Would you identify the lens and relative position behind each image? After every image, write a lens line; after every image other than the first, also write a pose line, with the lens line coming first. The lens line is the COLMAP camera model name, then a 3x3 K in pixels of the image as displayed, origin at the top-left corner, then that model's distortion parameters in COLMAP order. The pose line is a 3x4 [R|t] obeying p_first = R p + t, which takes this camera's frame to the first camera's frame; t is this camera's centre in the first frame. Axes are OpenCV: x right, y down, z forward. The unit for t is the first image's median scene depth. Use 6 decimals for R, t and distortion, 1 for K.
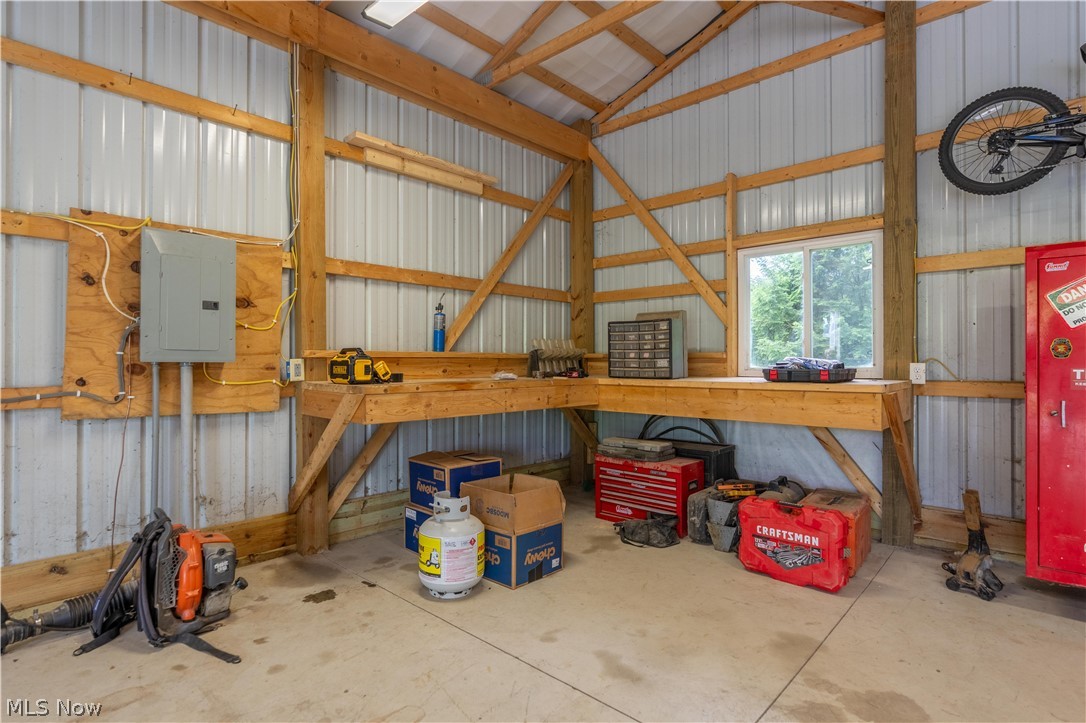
lens RADIAL K [[559.1, 0, 534.8], [0, 559.1, 359.7], [0, 0, 1]] dist [-0.005229, 0.001203]
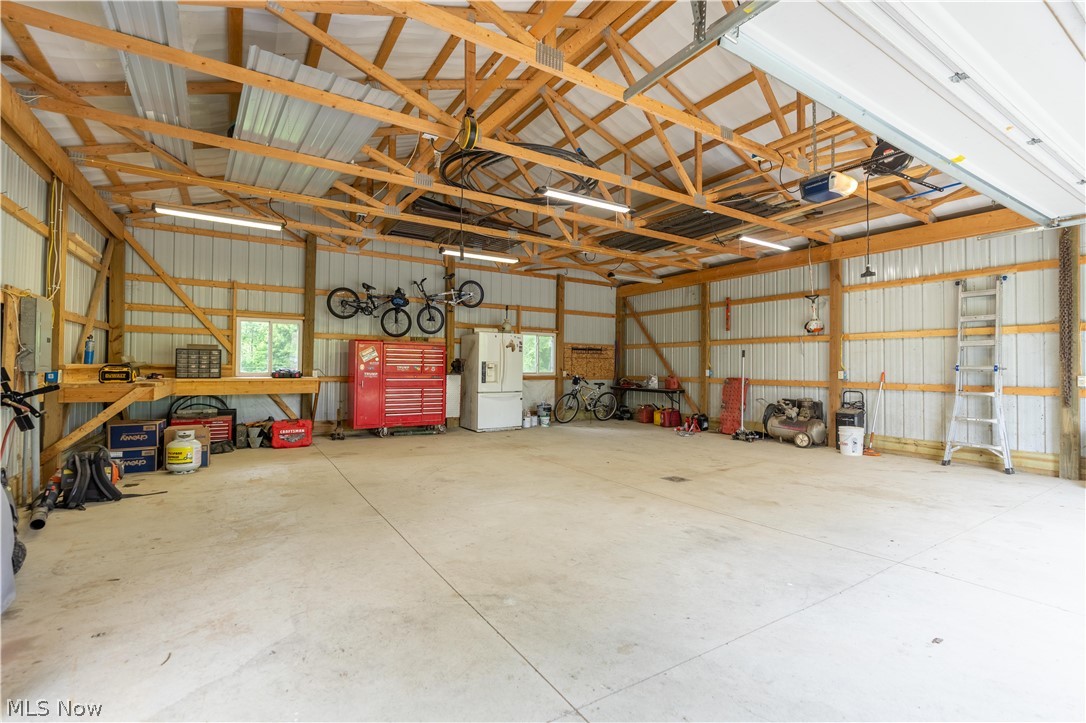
lens RADIAL K [[492.0, 0, 541.3], [0, 492.0, 360.9], [0, 0, 1]] dist [-0.004134, 0.000858]
pose [[0.260144, 0.015967, 0.965438, -1.313006], [-0.012576, 0.999834, -0.013147, -0.022306], [-0.965488, -0.008721, 0.260302, -0.698382]]
